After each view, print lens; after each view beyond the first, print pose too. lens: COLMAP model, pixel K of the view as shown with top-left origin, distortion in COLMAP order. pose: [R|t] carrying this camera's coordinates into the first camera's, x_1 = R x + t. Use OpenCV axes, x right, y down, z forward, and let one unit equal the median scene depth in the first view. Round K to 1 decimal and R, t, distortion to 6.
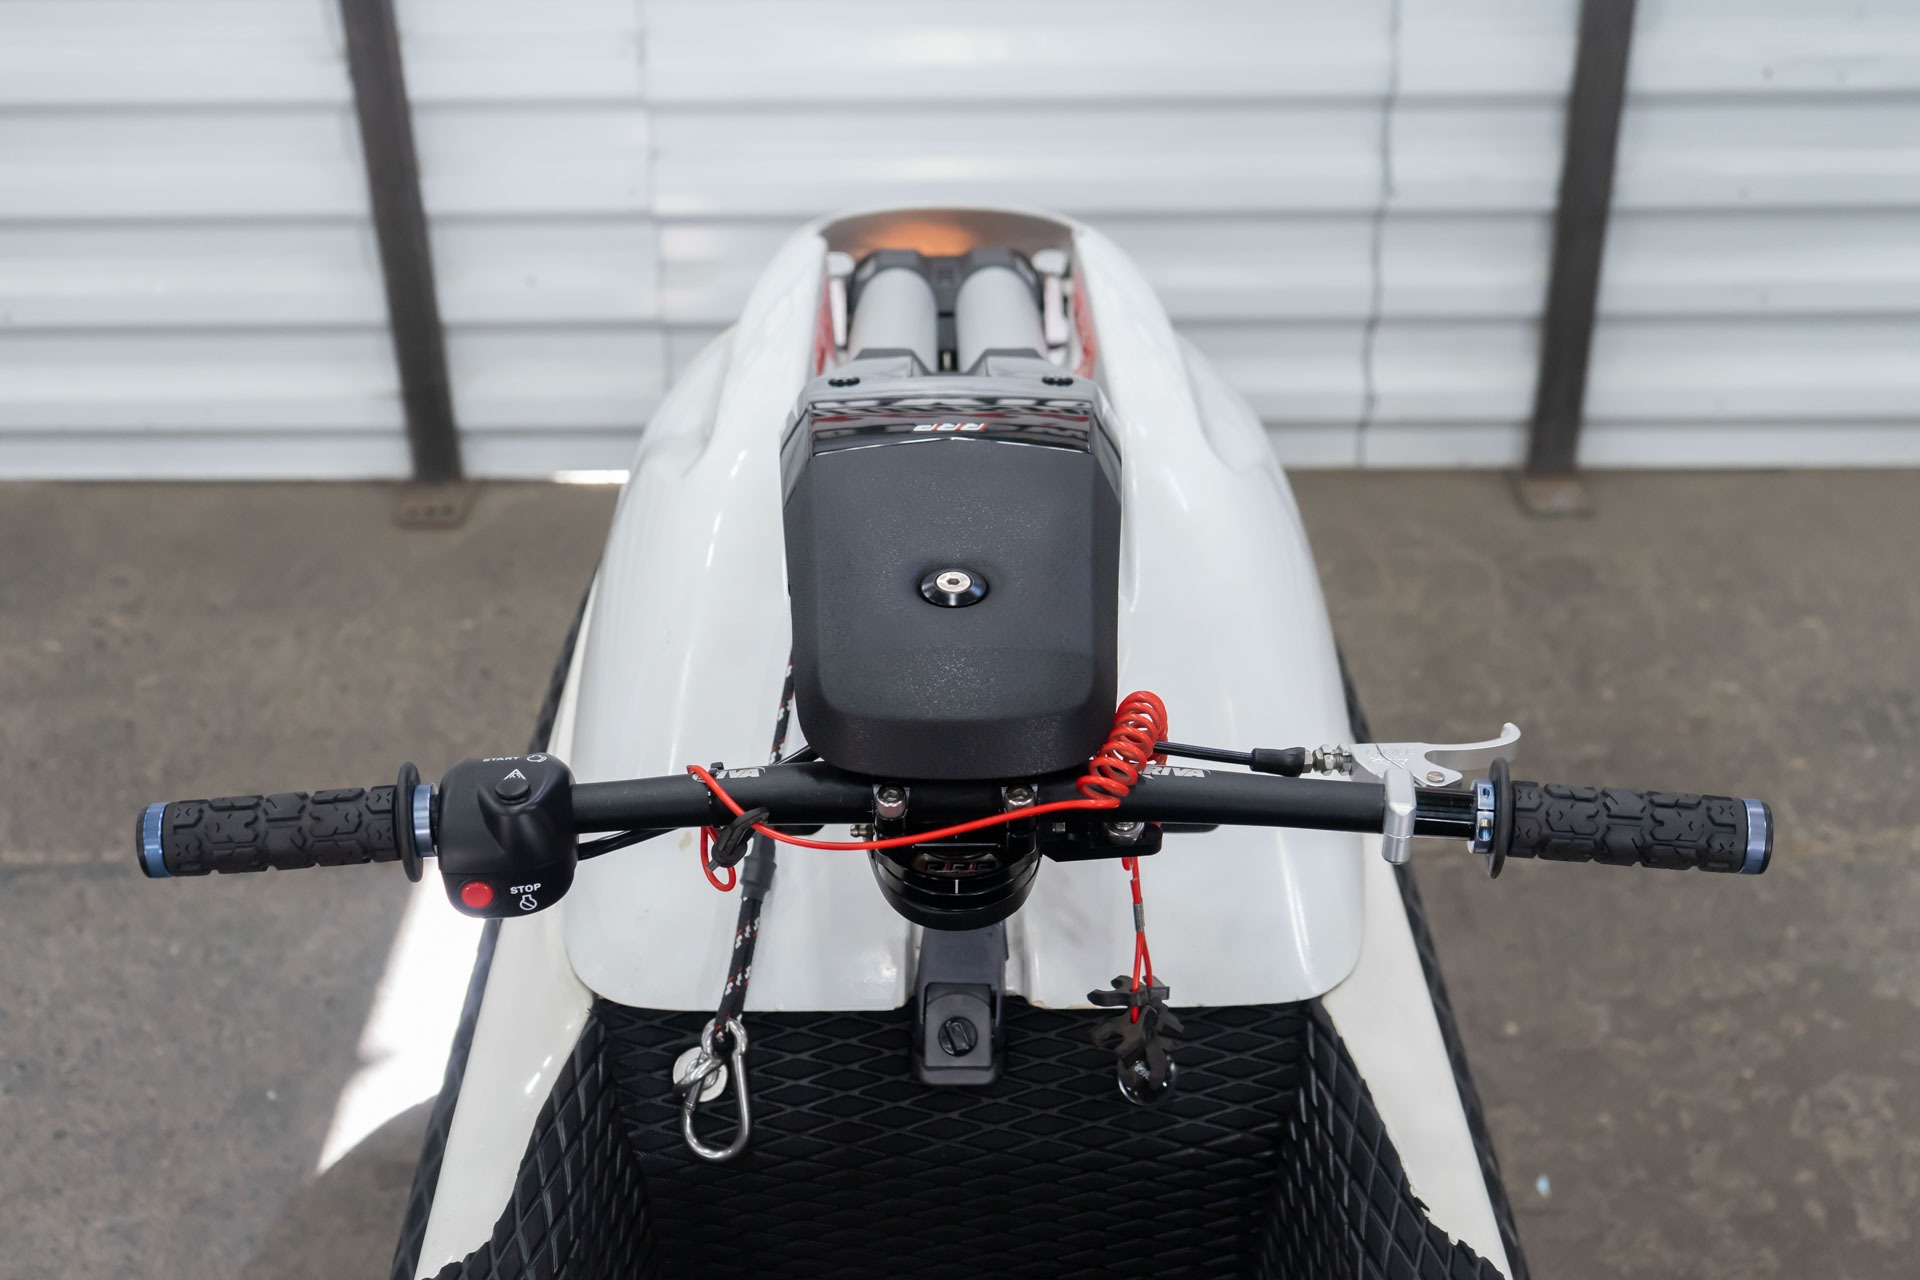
lens RADIAL K [[2342.5, 0, 966.6], [0, 2342.5, 640.7], [0, 0, 1]] dist [0.046974, 0.000000]
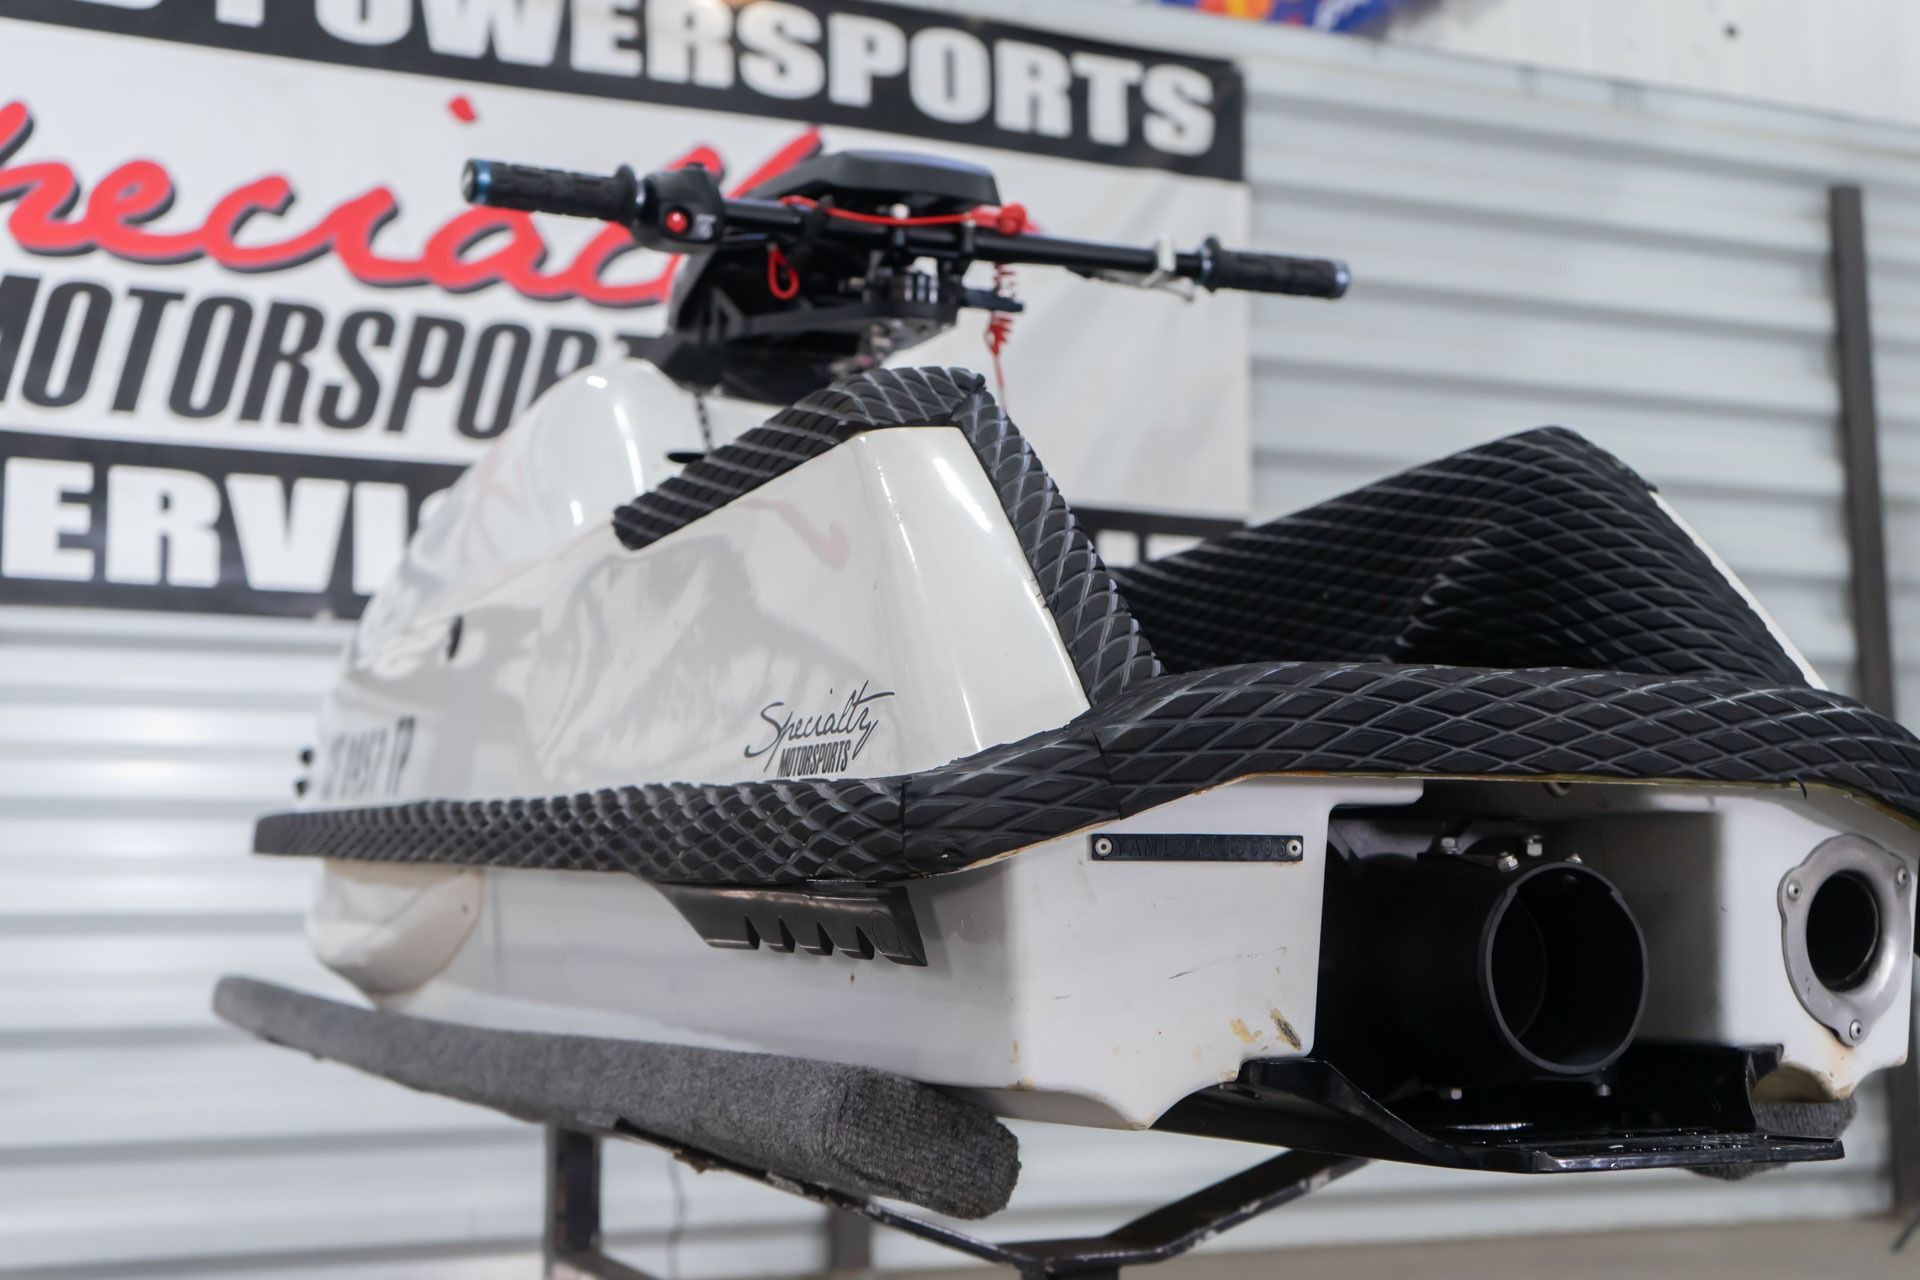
lens RADIAL K [[2619.8, 0, 977.0], [0, 2619.8, 634.0], [0, 0, 1]] dist [0.038420, 0.000000]
pose [[0.913091, 0.049529, 0.404736, -0.235643], [0.201470, 0.808169, -0.553419, 0.441944], [-0.354506, 0.586864, 0.727954, -0.069092]]
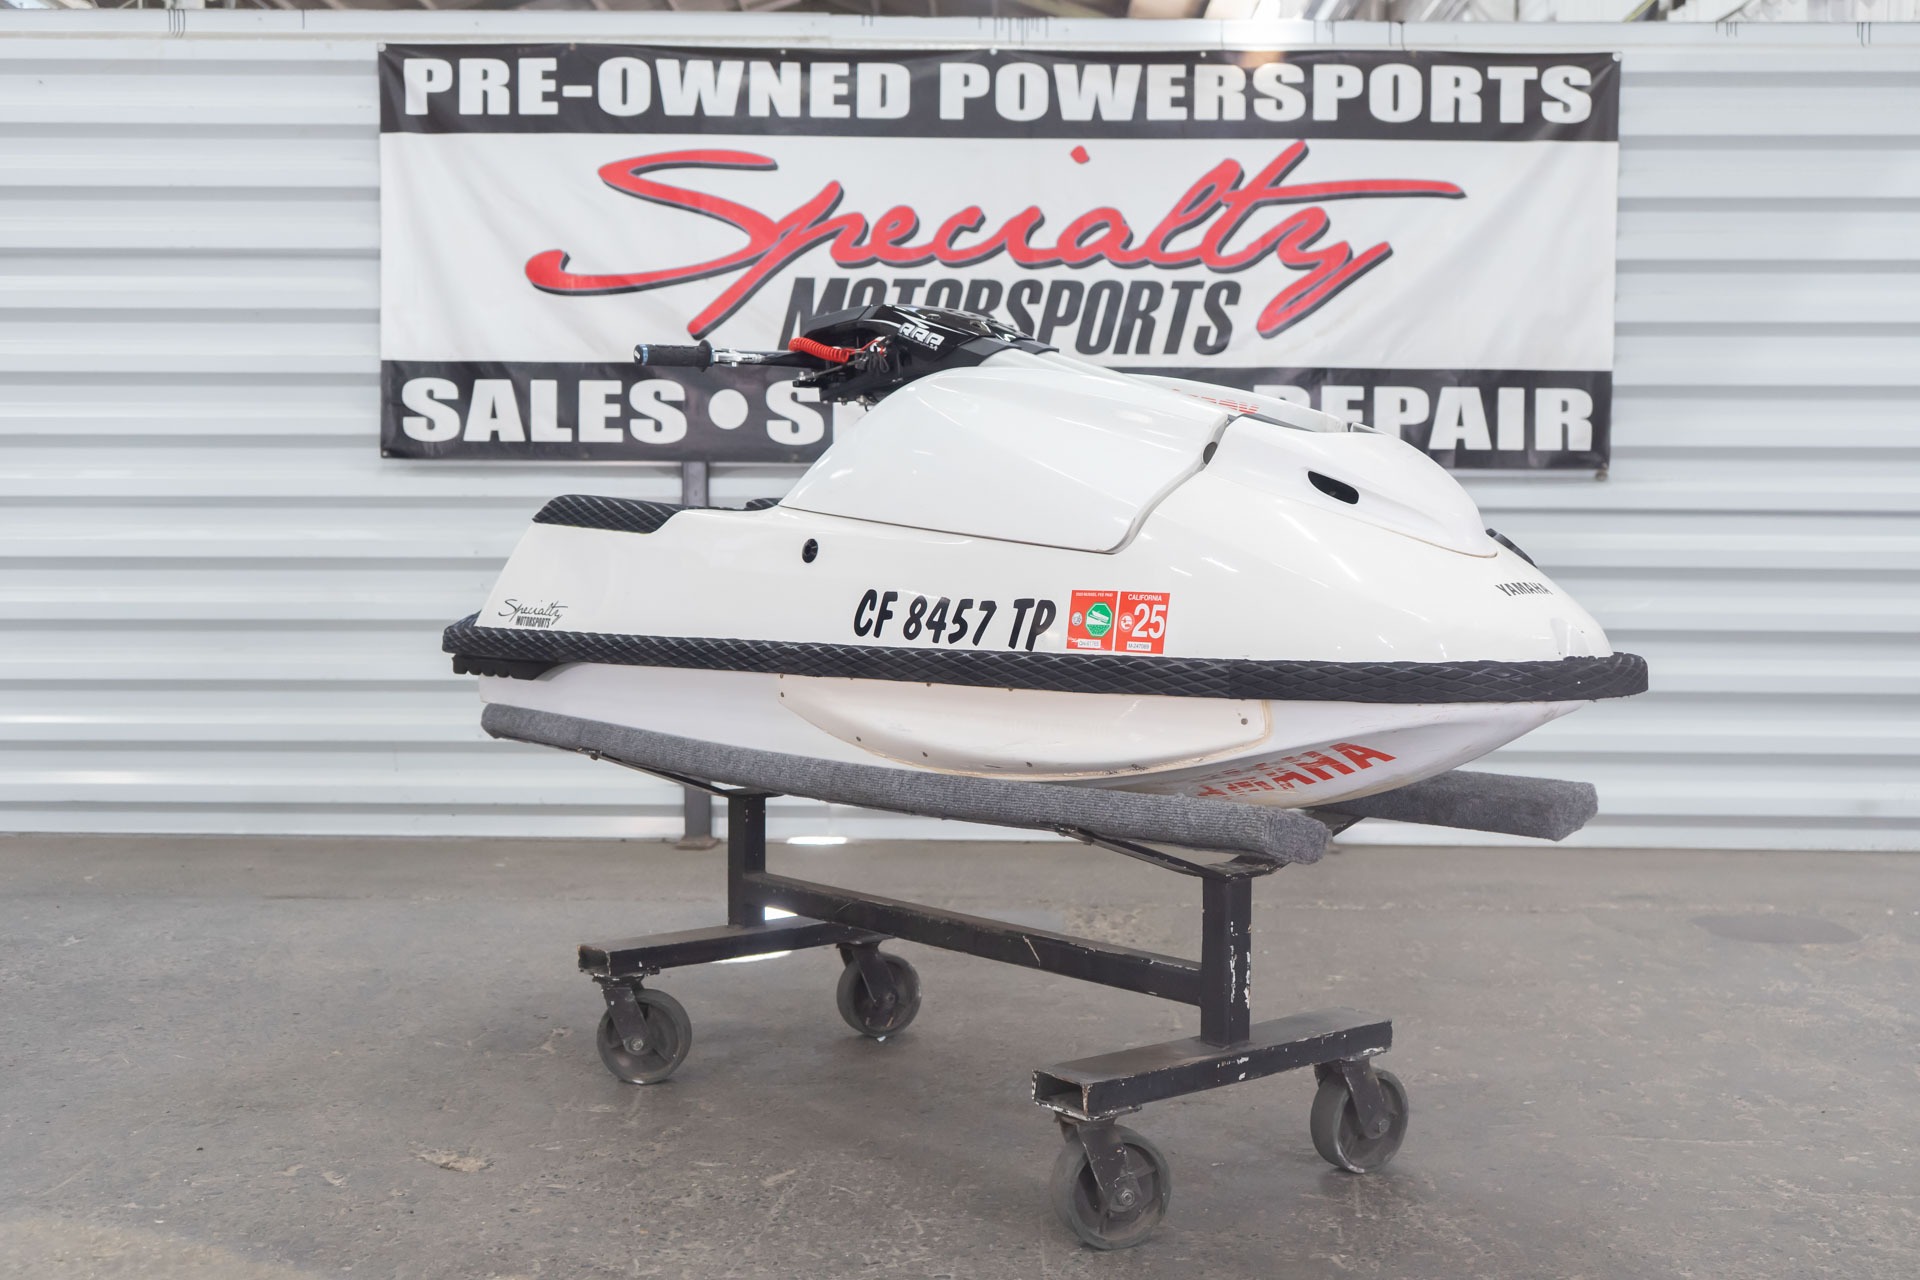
lens RADIAL K [[2234.6, 0, 969.6], [0, 2234.6, 627.0], [0, 0, 1]] dist [0.021212, 0.000000]
pose [[0.999750, 0.016236, -0.015357, 0.007757], [-0.021617, 0.876891, -0.480202, 0.730491], [0.005670, 0.480414, 0.877023, -0.685055]]
